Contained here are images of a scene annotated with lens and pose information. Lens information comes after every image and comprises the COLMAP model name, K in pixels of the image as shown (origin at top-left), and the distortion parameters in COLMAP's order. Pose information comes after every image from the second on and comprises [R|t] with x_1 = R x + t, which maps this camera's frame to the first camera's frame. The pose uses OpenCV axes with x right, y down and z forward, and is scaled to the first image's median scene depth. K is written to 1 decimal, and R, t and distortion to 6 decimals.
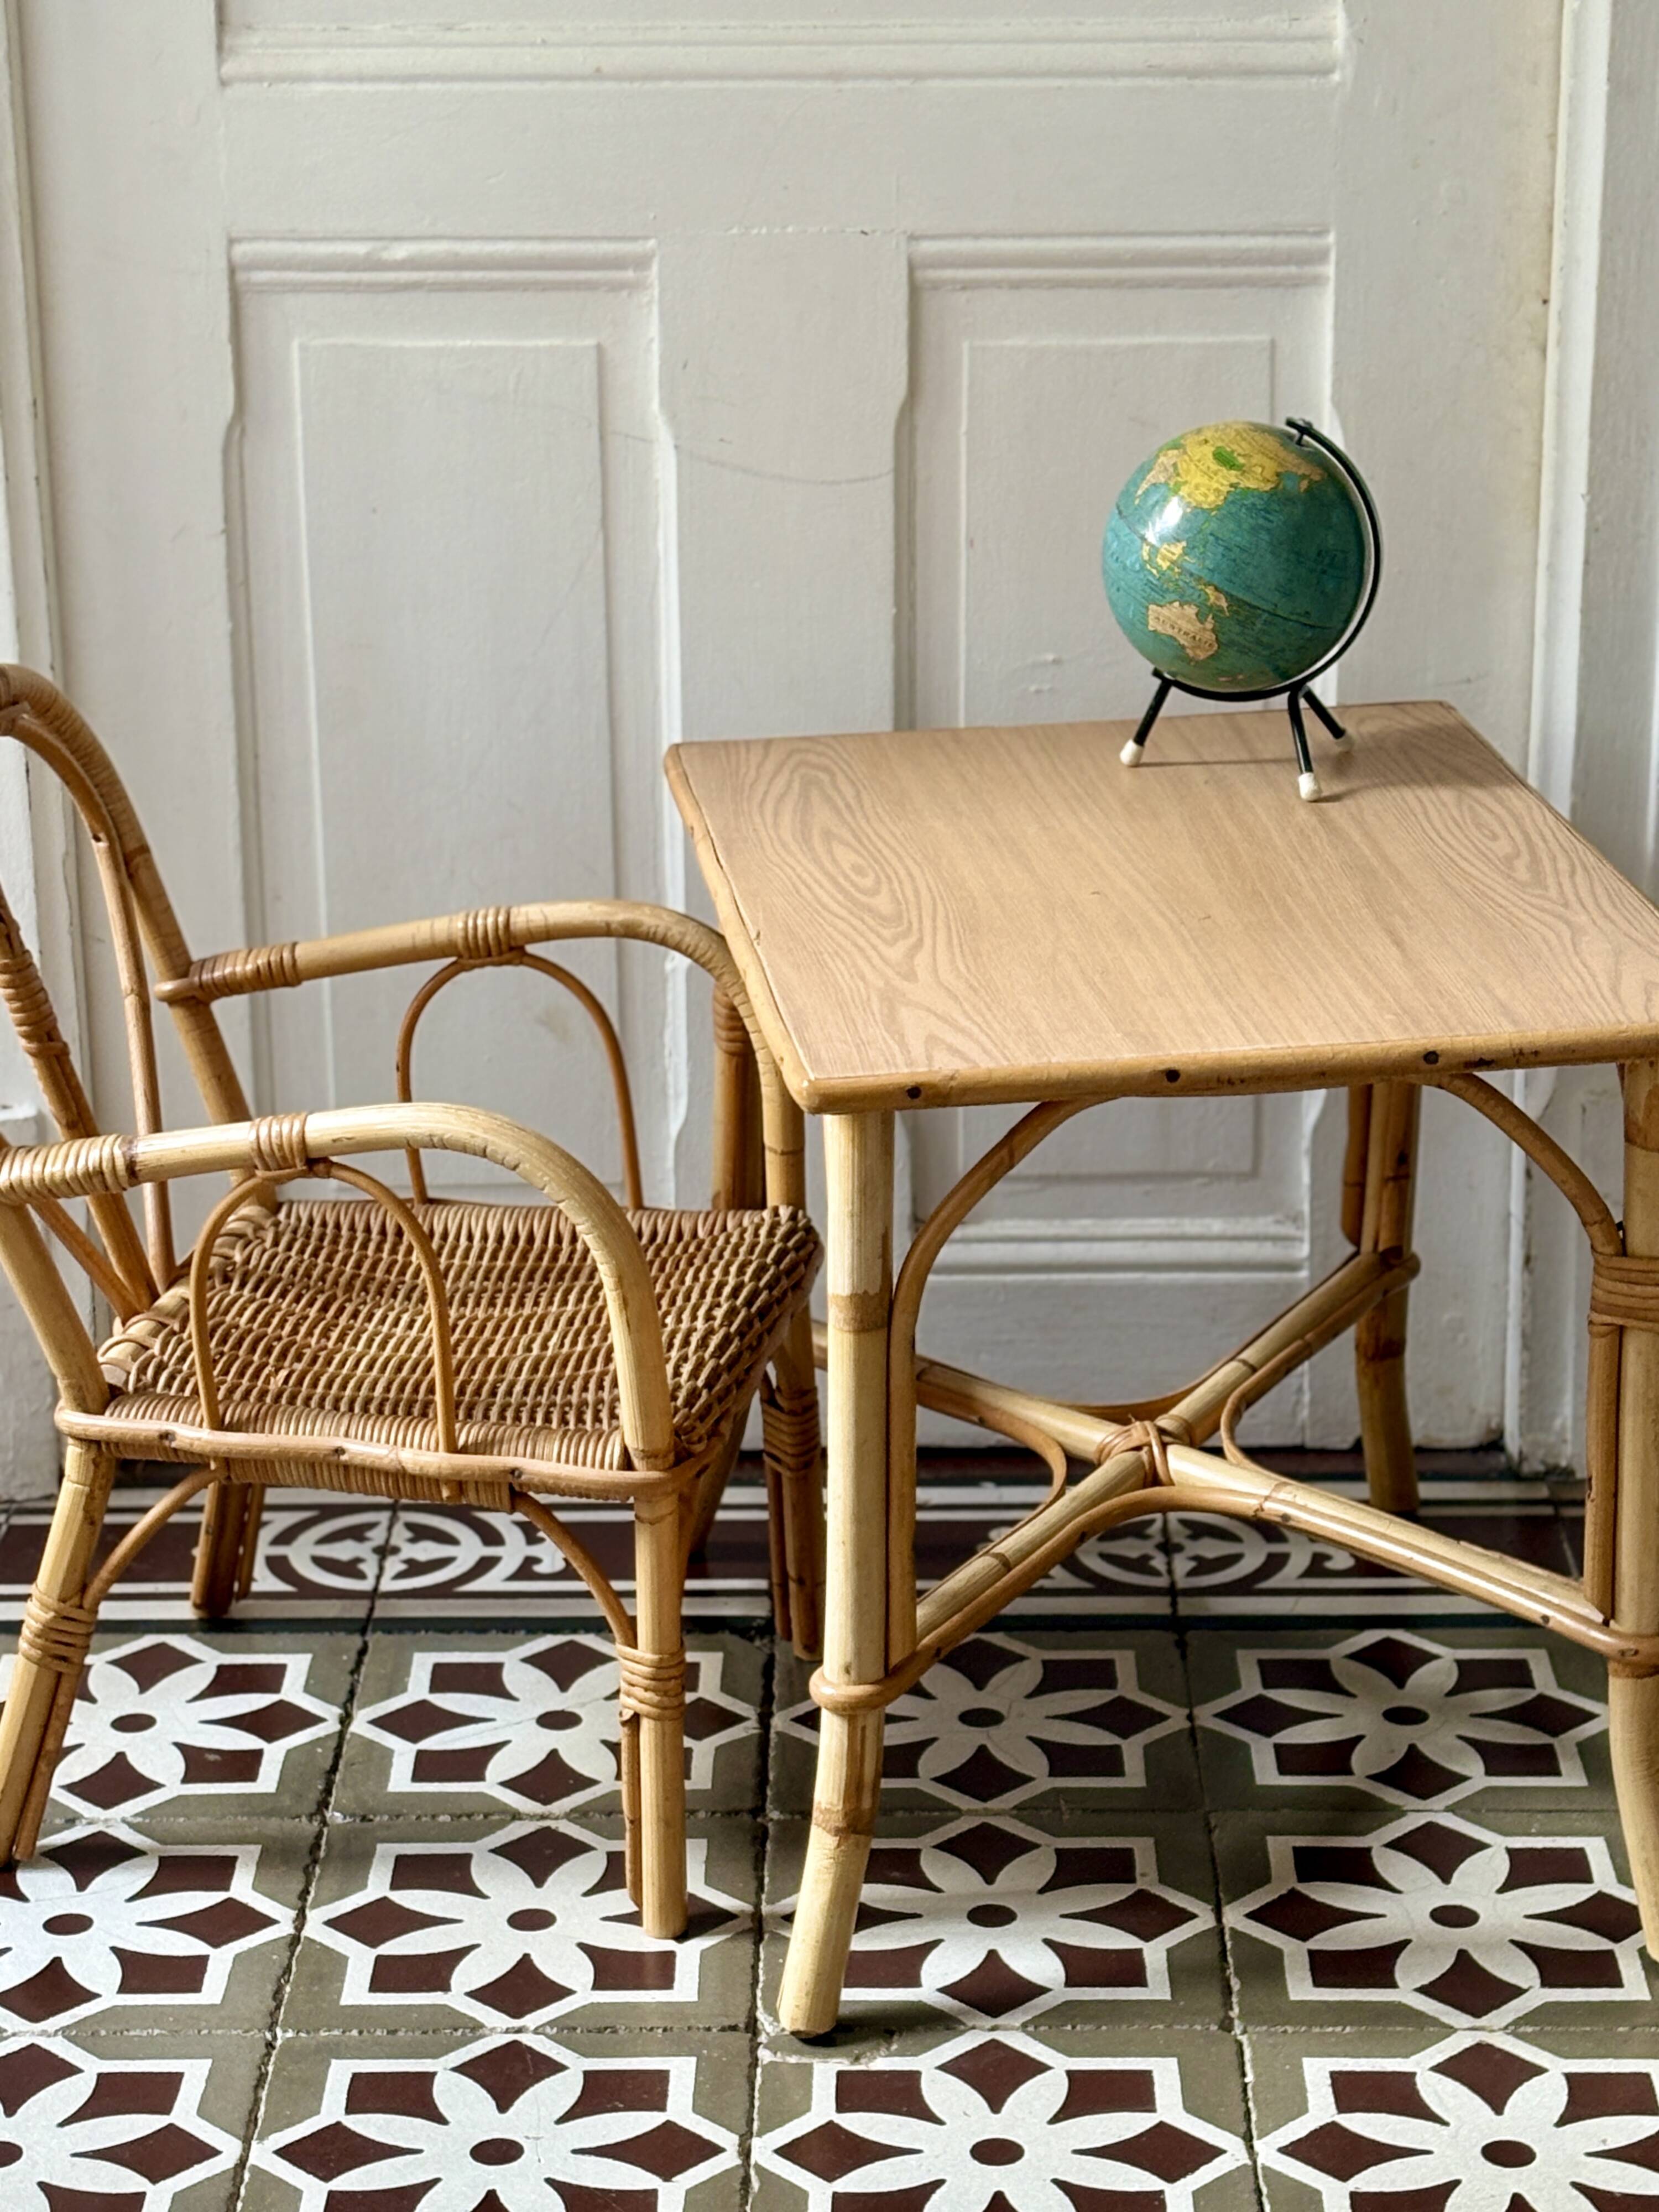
lens RADIAL K [[5094.8, 0, 828.2], [0, 5094.8, 1145.0], [0, 0, 1]] dist [0.175119, 0.000000]
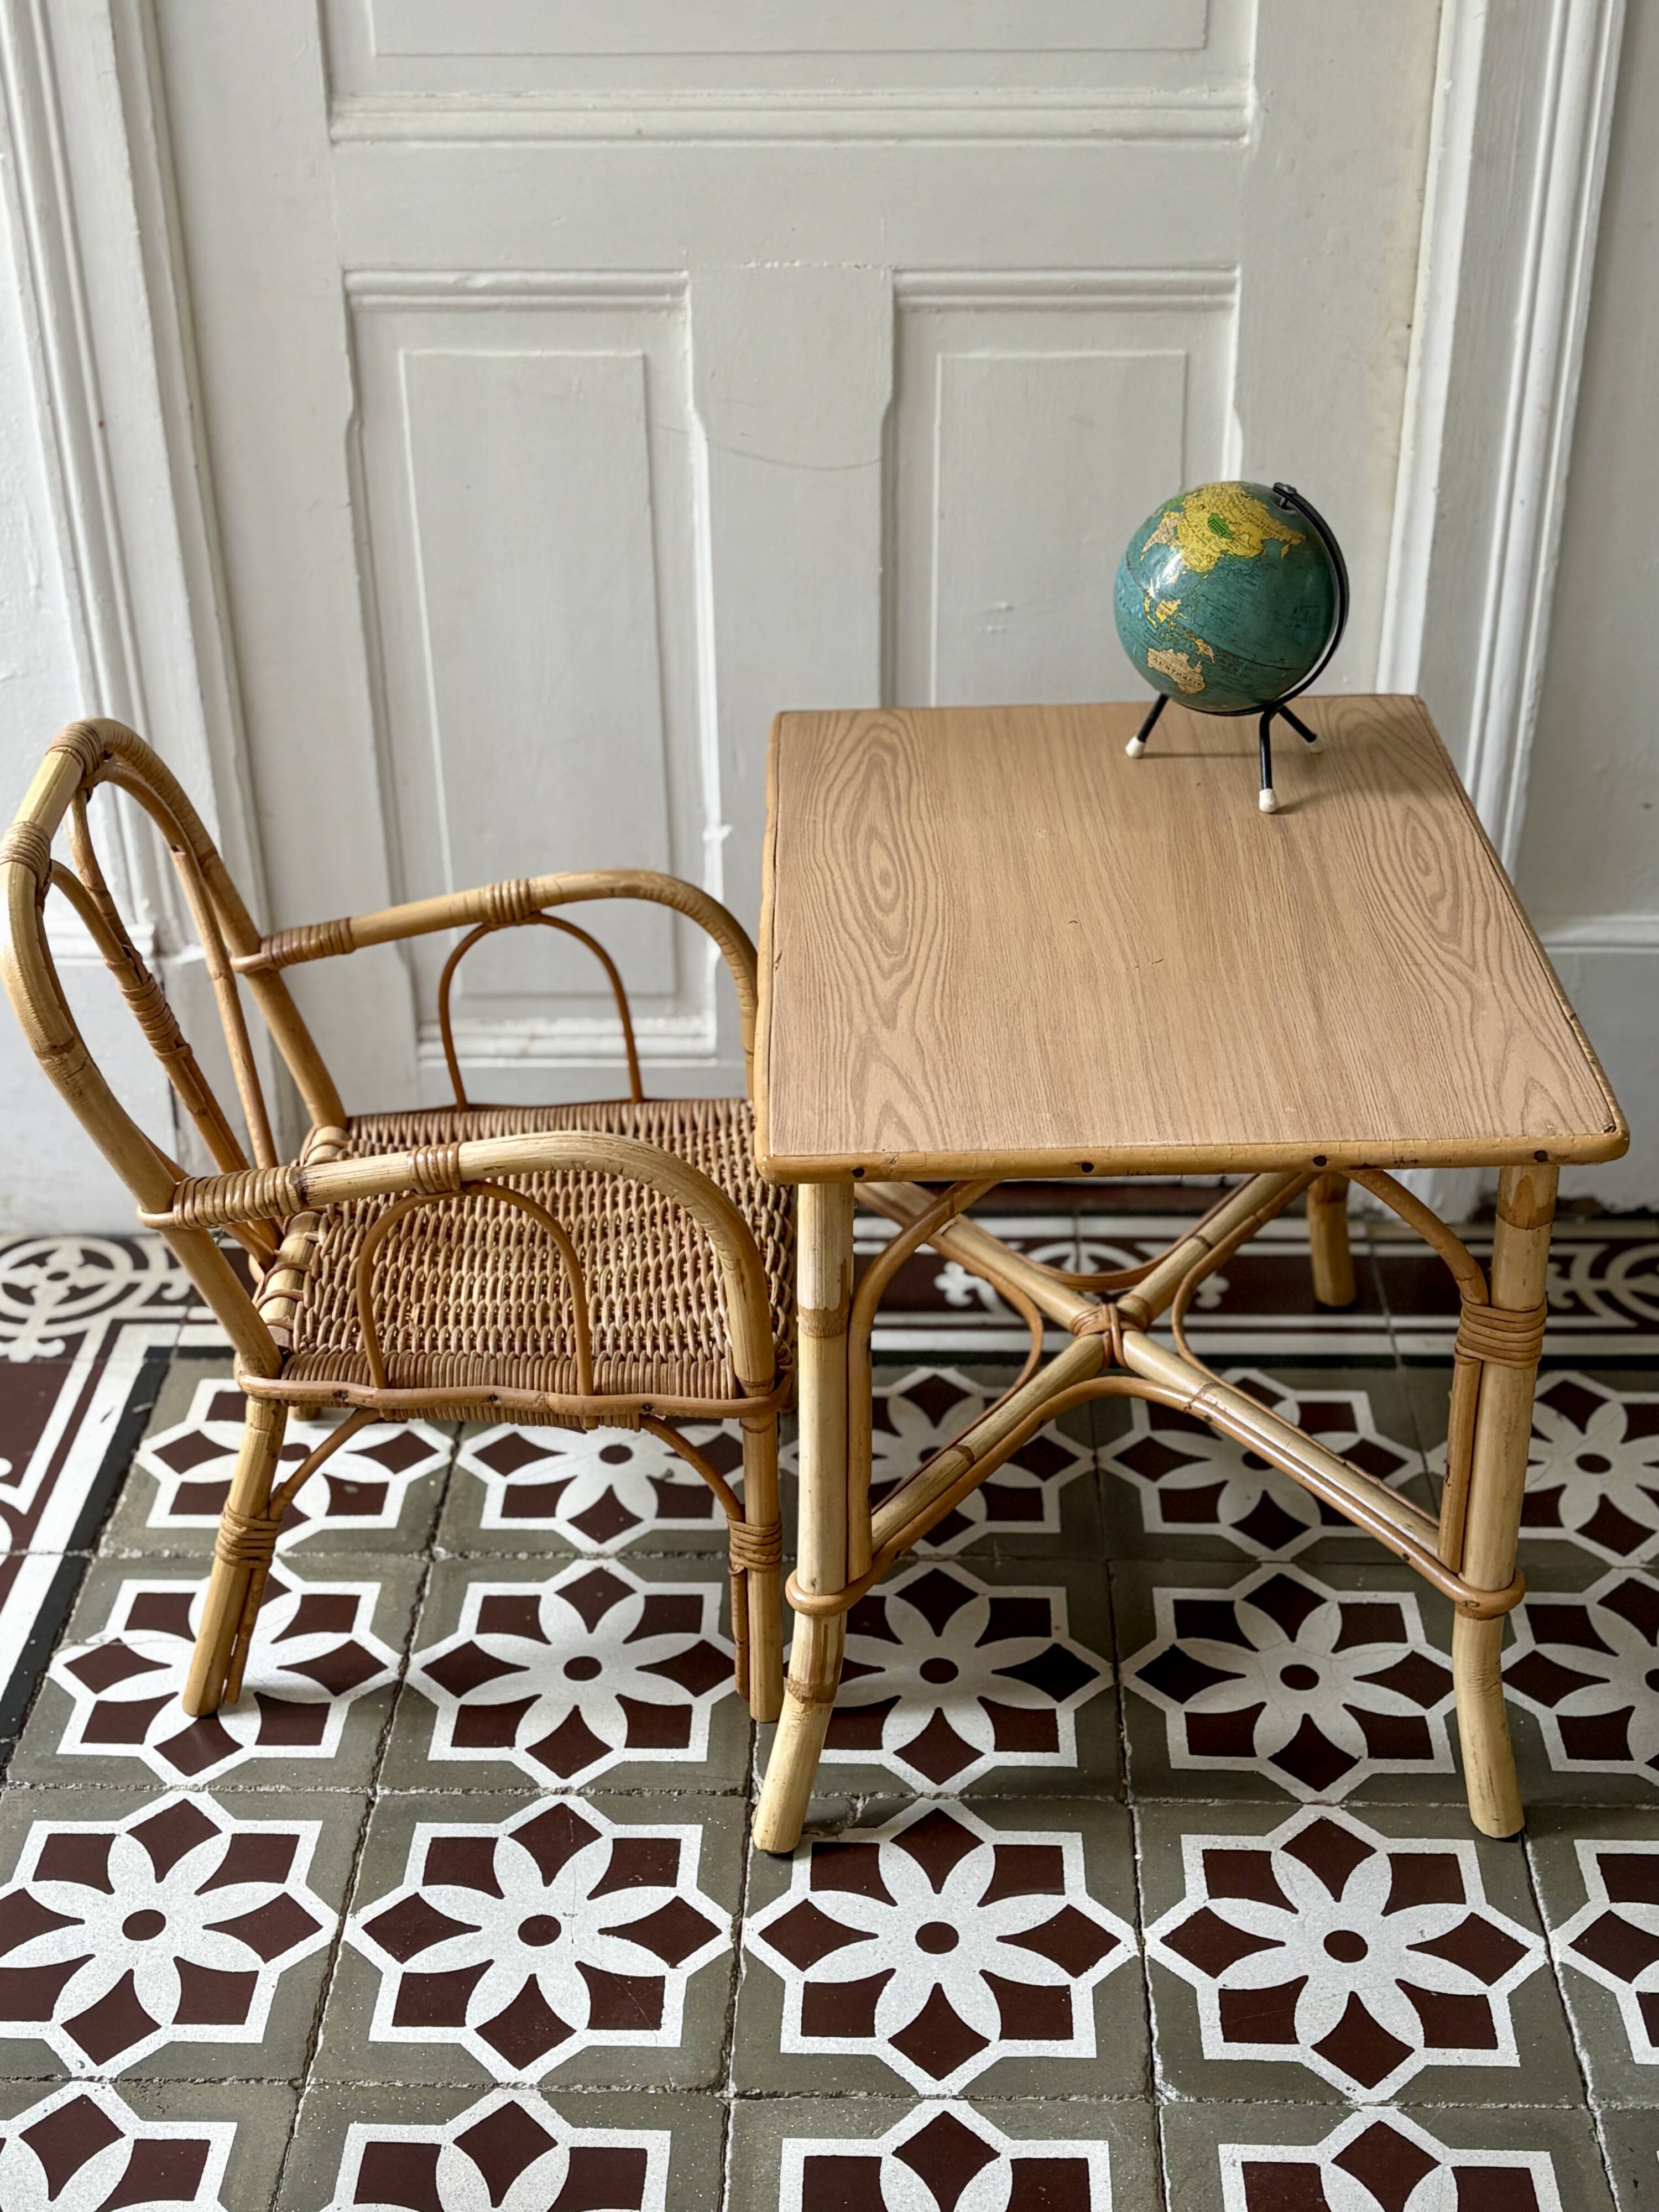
lens RADIAL K [[2869.4, 0, 833.8], [0, 2869.4, 1130.2], [0, 0, 1]] dist [0.061499, 0.000000]
pose [[0.999860, 0.008326, -0.014521, 0.014405], [-0.005384, 0.981385, 0.191975, -0.118172], [0.015849, -0.191870, 0.981292, 0.307376]]
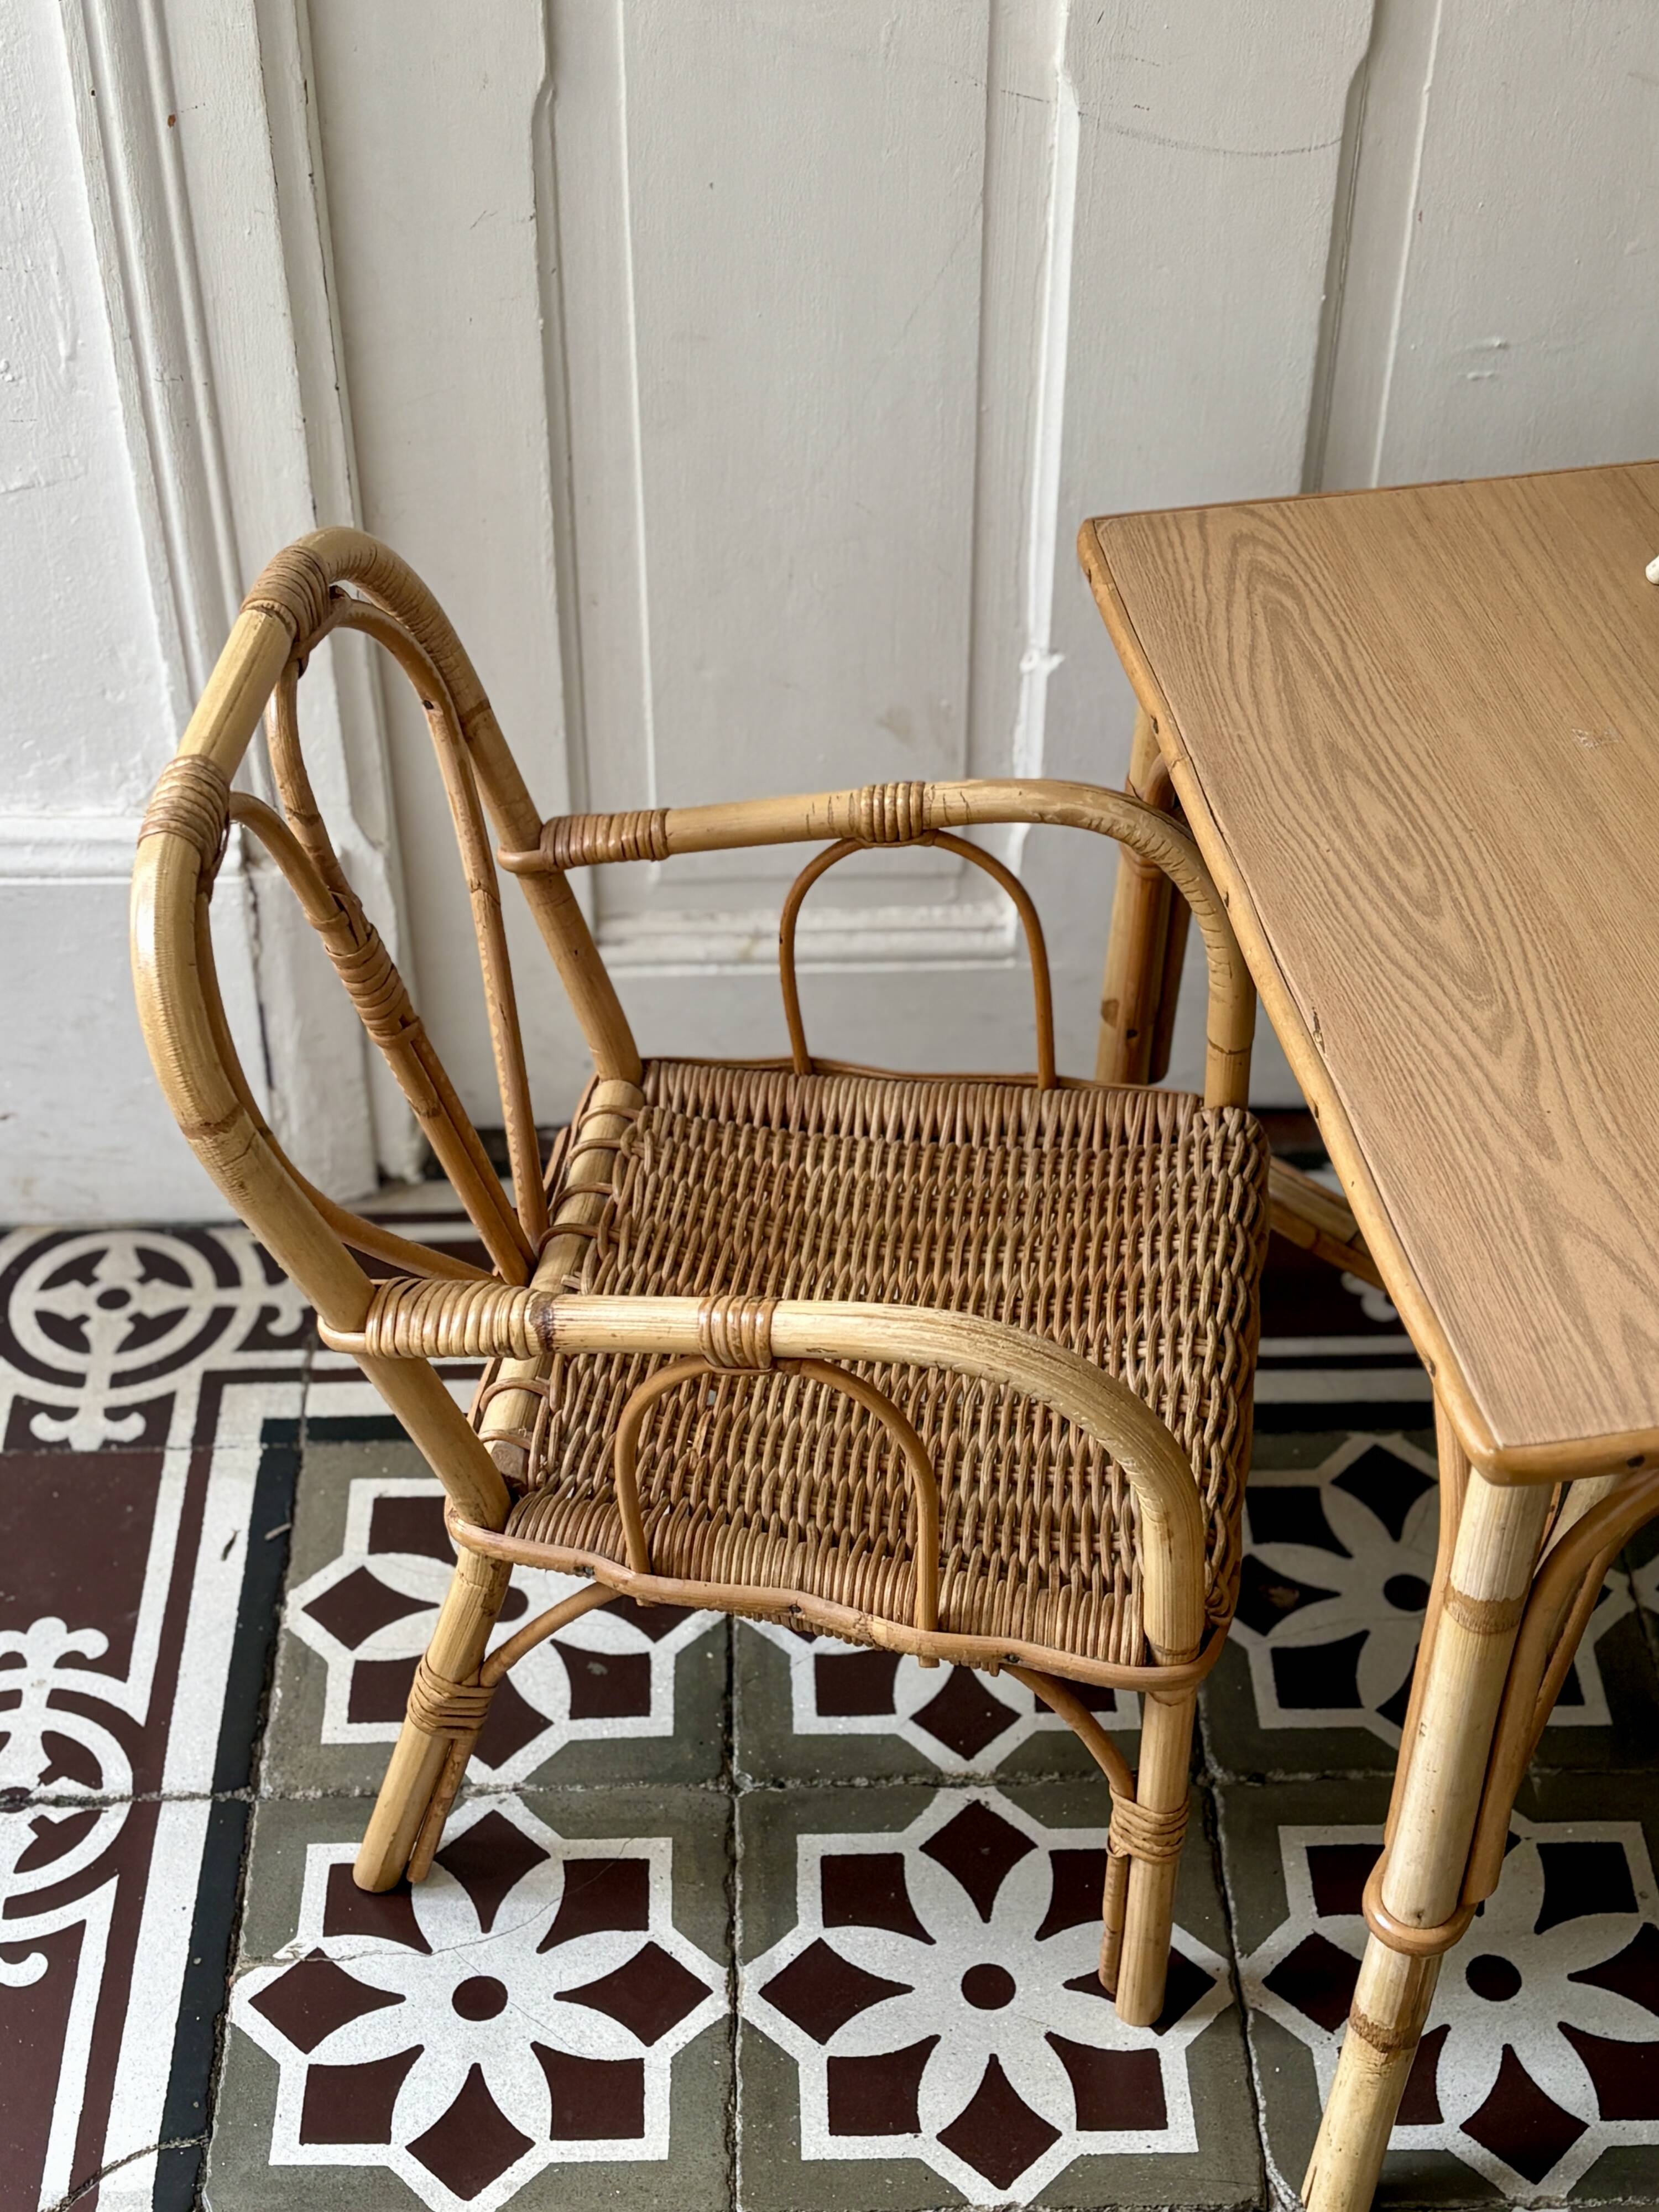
lens RADIAL K [[3329.5, 0, 807.1], [0, 3329.5, 1091.4], [0, 0, 1]] dist [0.106394, 0.000000]
pose [[0.999414, -0.013769, 0.031349, -0.103857], [0.001364, 0.930858, 0.365378, -0.209608], [-0.034212, -0.365121, 0.930331, 0.489862]]
